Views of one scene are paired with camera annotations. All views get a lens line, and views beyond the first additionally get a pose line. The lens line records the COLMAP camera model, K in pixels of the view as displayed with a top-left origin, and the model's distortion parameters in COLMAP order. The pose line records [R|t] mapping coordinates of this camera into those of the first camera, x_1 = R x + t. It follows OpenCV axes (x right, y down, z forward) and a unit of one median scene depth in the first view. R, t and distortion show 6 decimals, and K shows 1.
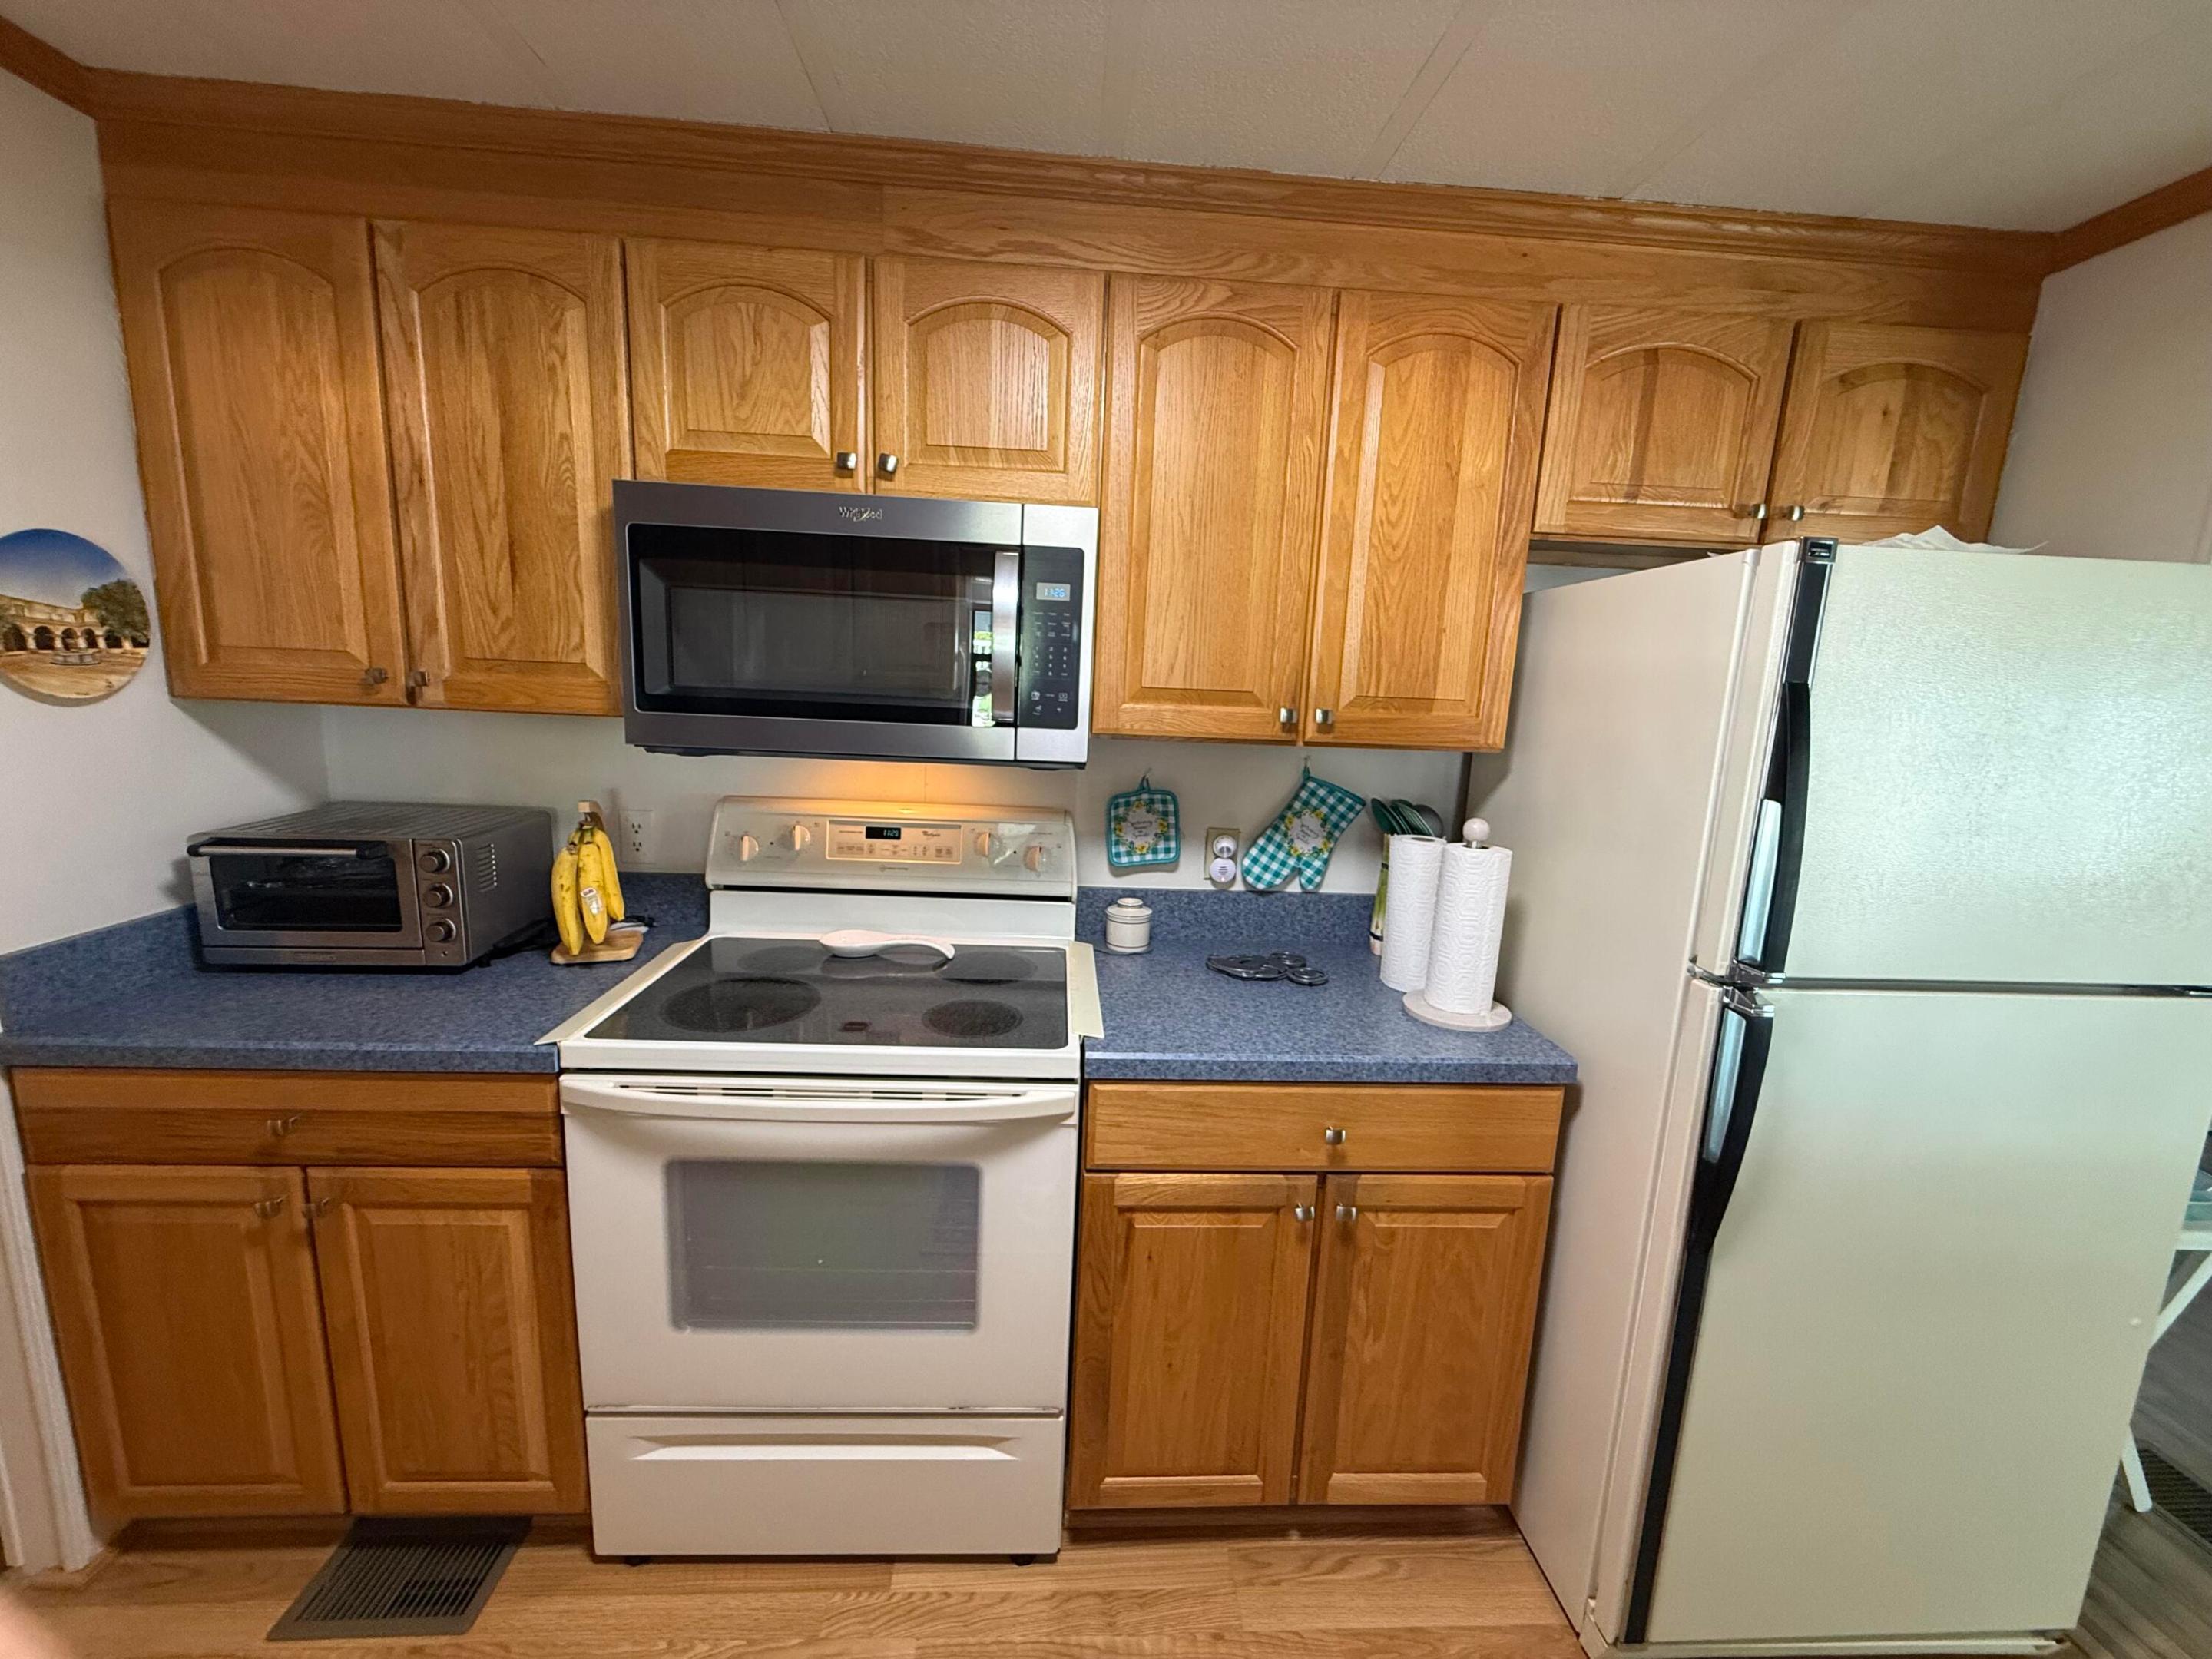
lens RADIAL K [[886.4, 0, 1103.3], [0, 886.4, 827.8], [0, 0, 1]] dist [-0.001945, 0.001417]
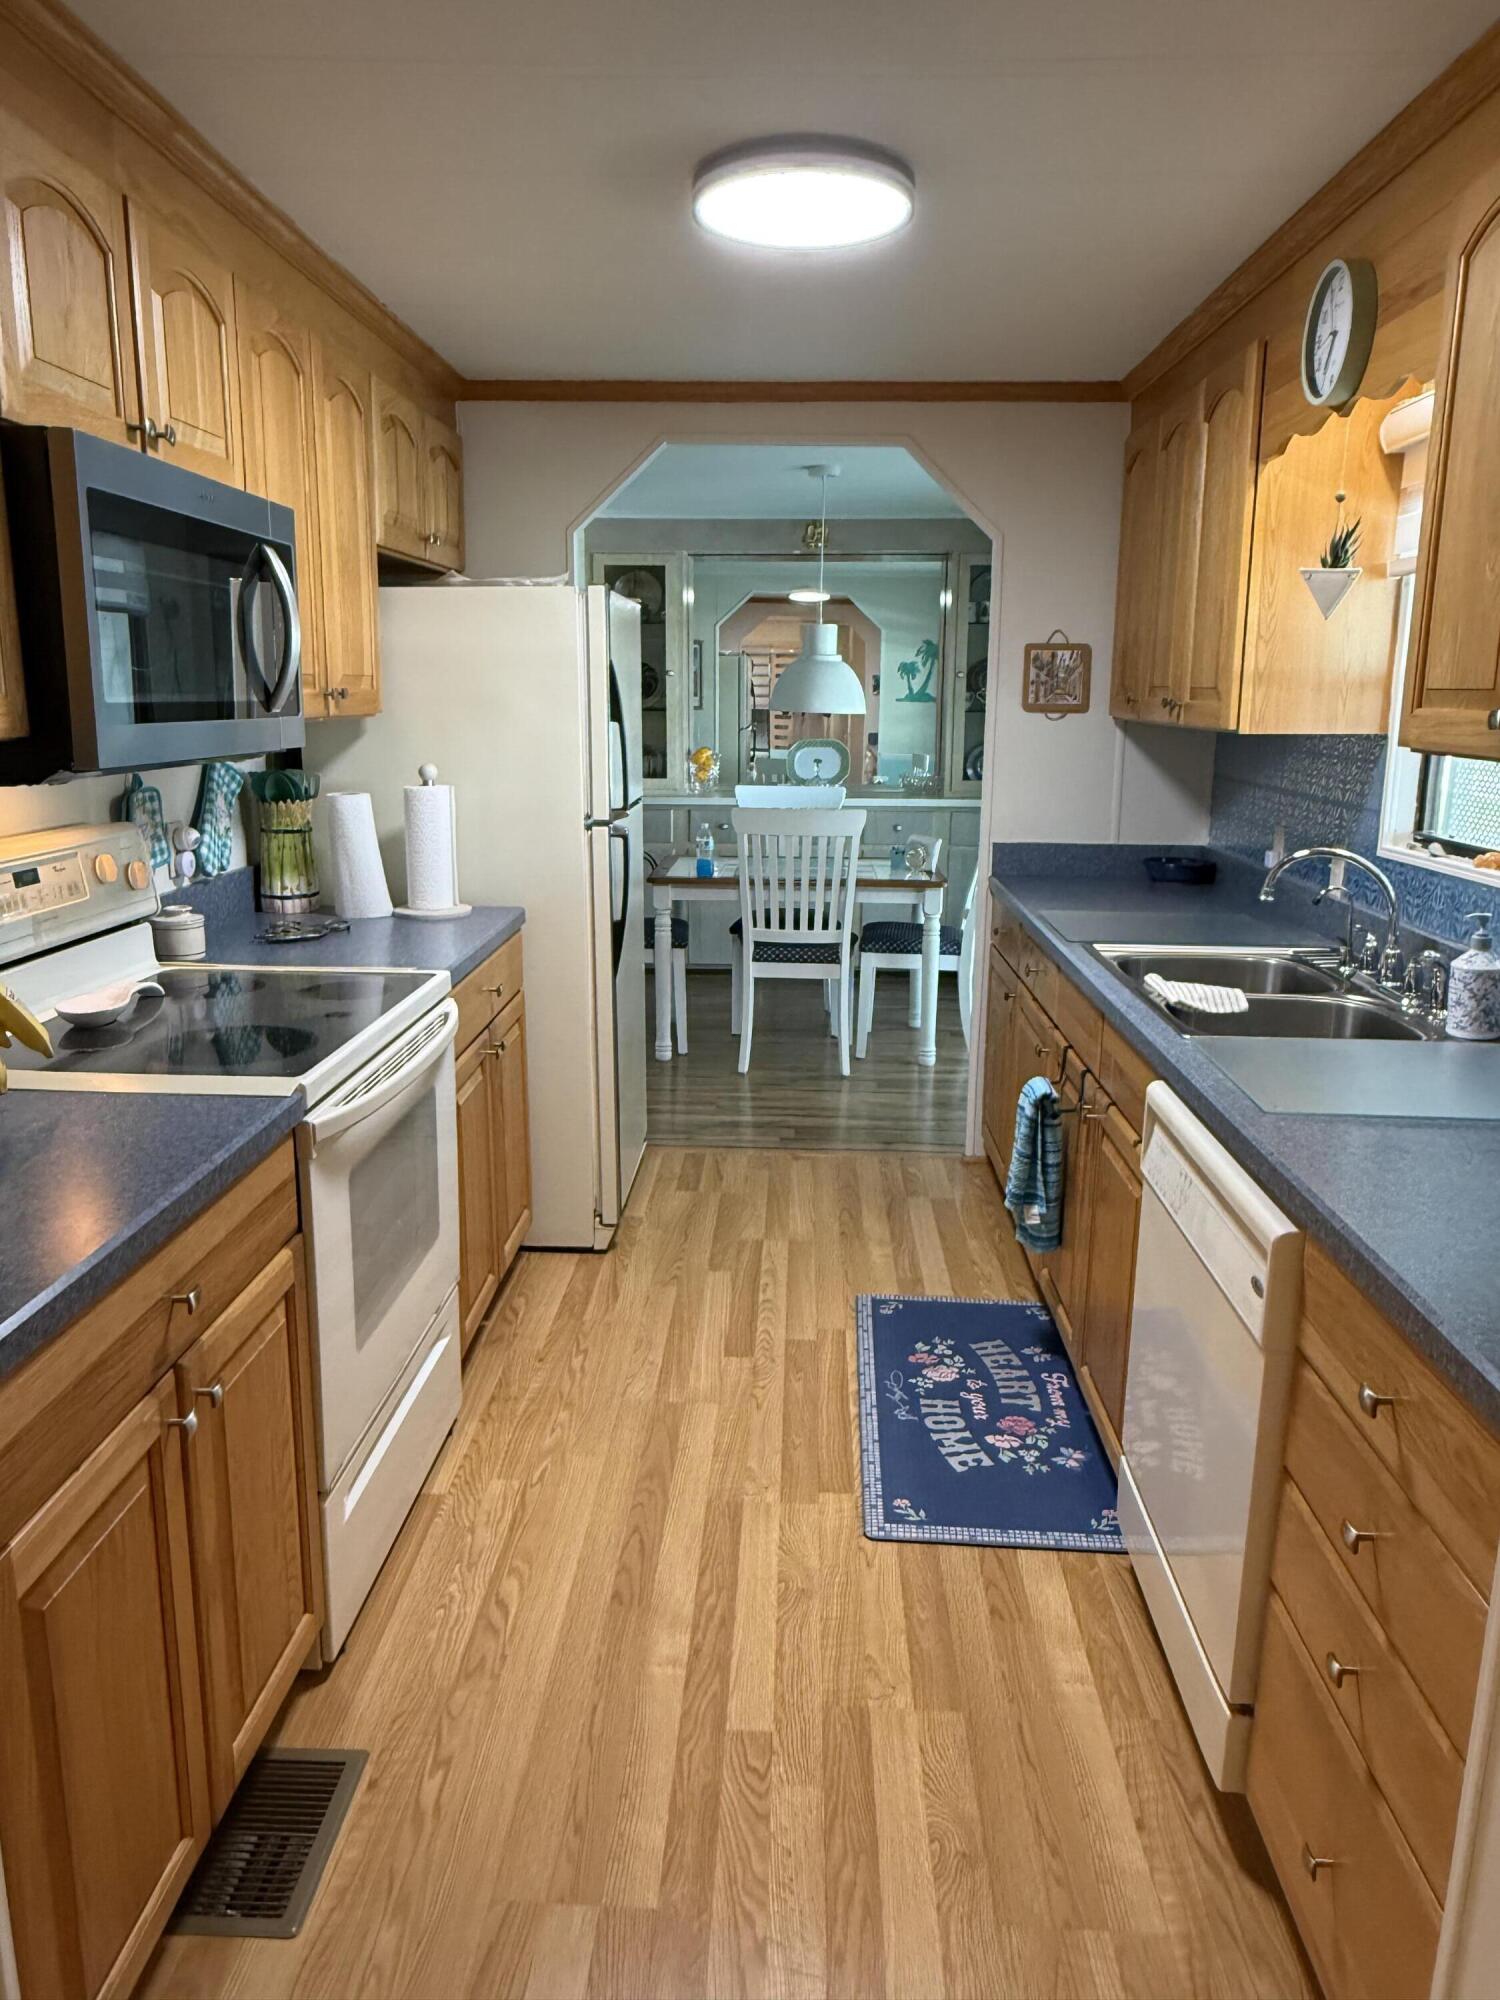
lens RADIAL K [[1377.9, 0, 745.0], [0, 1377.9, 988.2], [0, 0, 1]] dist [0.018743, -0.044457]
pose [[0.094944, -0.253081, 0.962775, -1.700121], [0.163286, 0.958004, 0.235725, -0.102490], [-0.982000, 0.134826, 0.132282, 0.302530]]
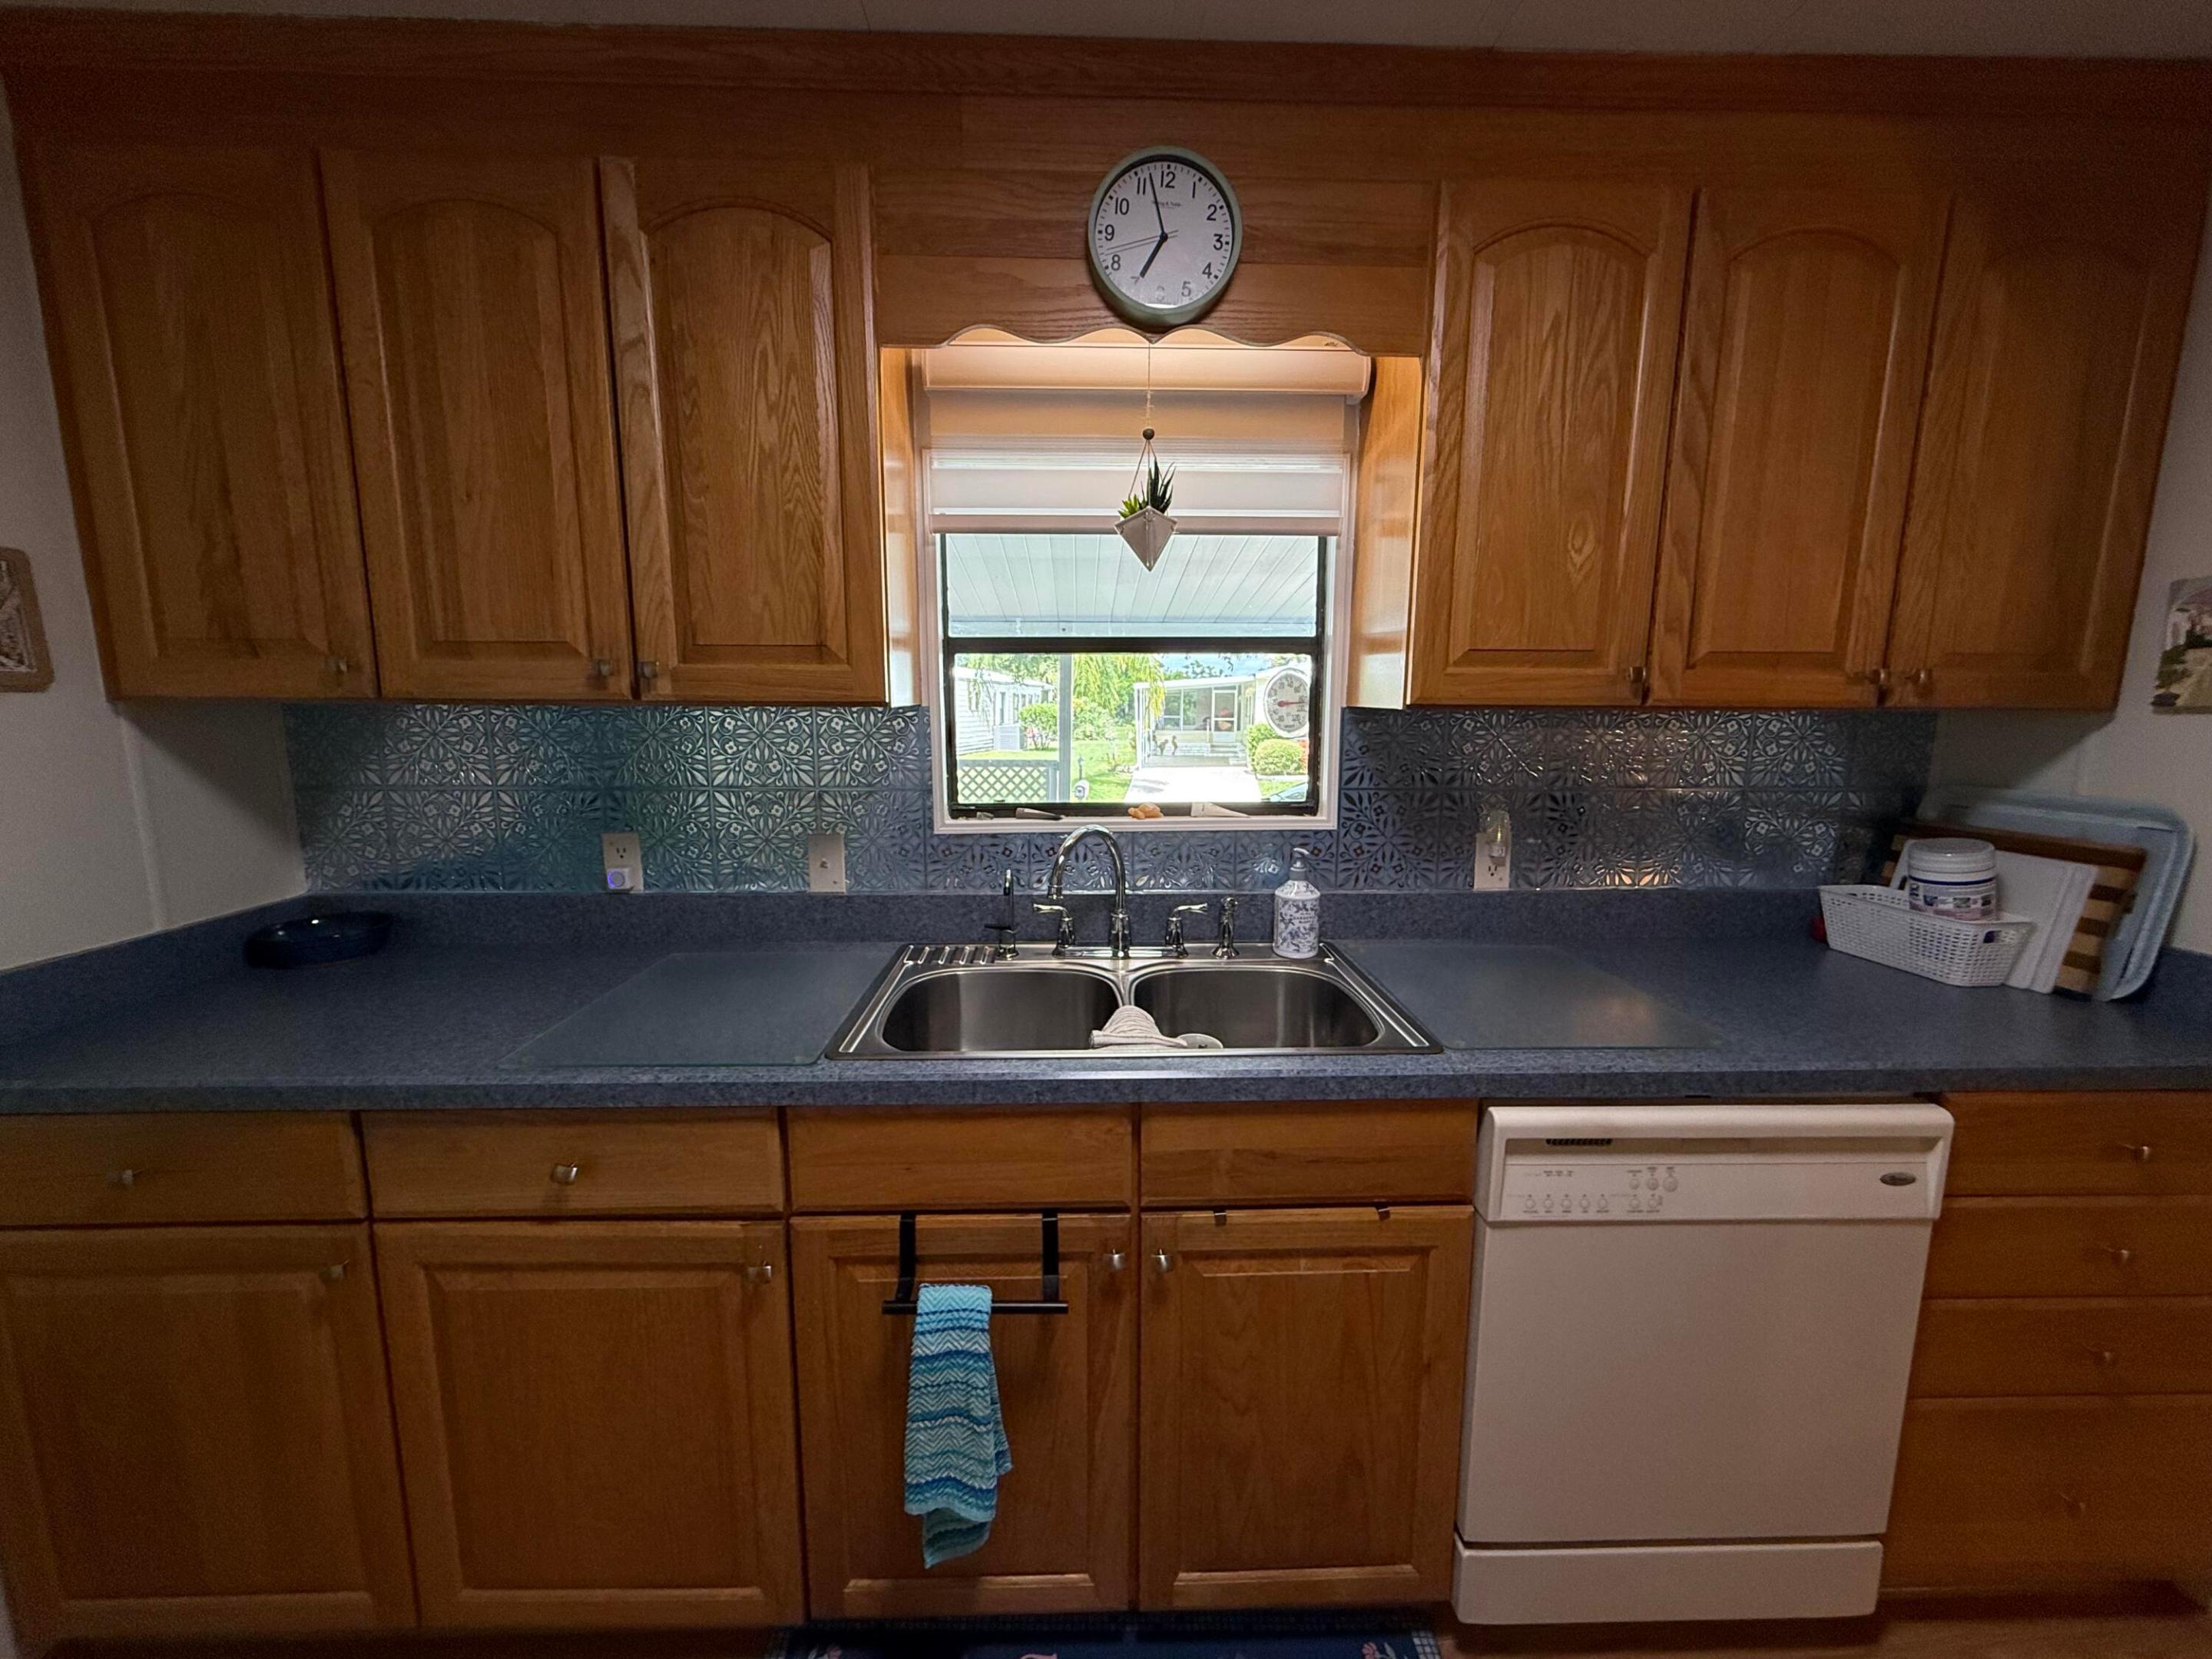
lens RADIAL K [[886.4, 0, 1105.2], [0, 886.4, 826.9], [0, 0, 1]] dist [-0.001945, 0.001417]
pose [[-0.998659, -0.048438, 0.018266, 0.097431], [-0.040388, 0.949746, 0.310404, -0.054240], [-0.032383, 0.309250, -0.950429, 0.761349]]
